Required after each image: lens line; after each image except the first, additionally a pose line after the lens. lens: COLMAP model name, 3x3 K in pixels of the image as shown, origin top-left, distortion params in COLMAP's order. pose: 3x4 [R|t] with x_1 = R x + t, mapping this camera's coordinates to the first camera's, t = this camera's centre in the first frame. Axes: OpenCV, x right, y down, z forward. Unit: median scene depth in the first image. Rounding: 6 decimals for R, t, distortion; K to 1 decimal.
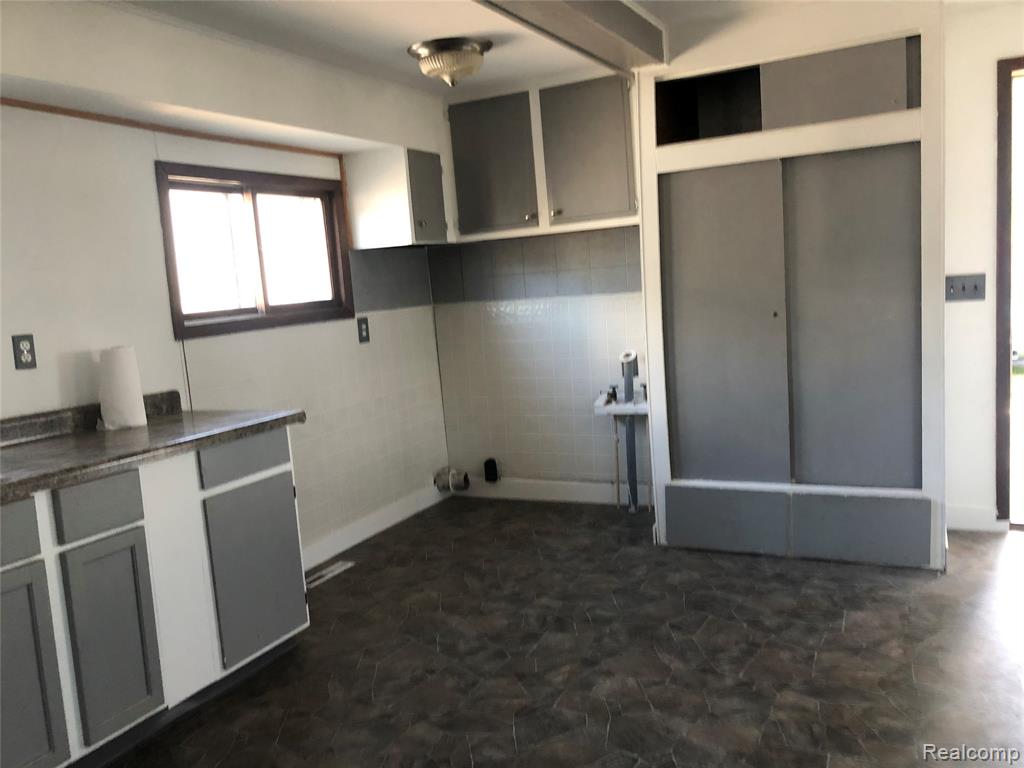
lens RADIAL K [[833.8, 0, 515.5], [0, 833.8, 386.4], [0, 0, 1]] dist [-0.001288, 0.023668]
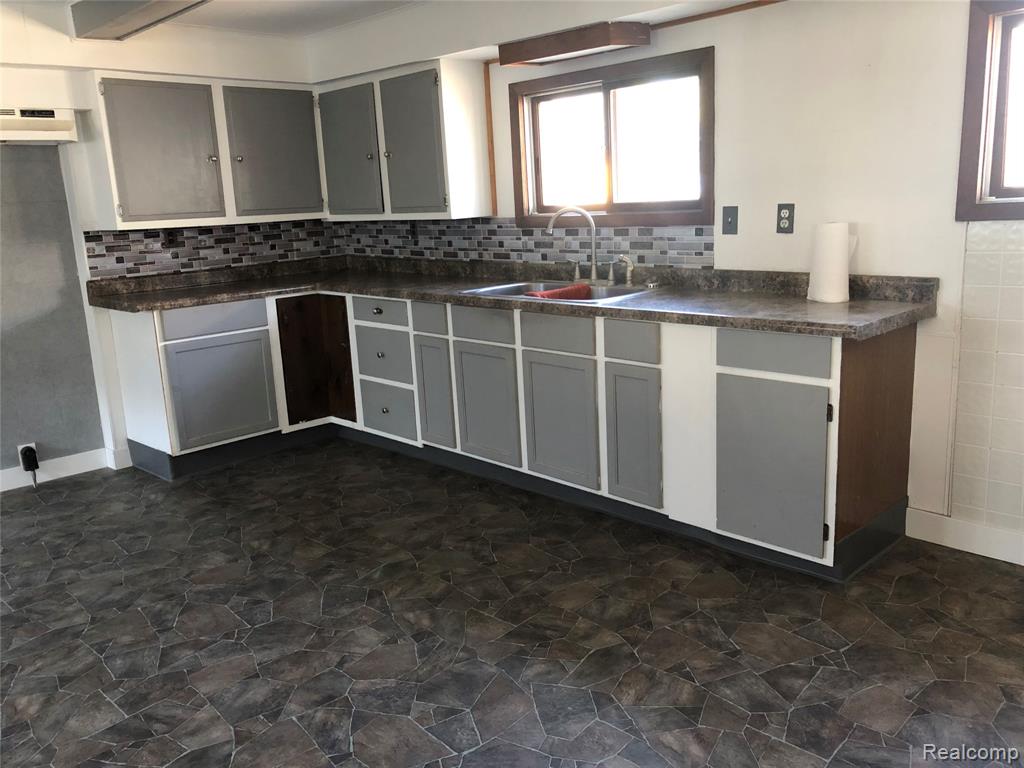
lens RADIAL K [[833.8, 0, 514.9], [0, 833.8, 378.3], [0, 0, 1]] dist [-0.001288, 0.023668]
pose [[-0.341054, 0.280078, -0.897351, 0.704168], [-0.045589, 0.948533, 0.313379, -0.189132], [0.938937, 0.147789, -0.310733, 1.096968]]
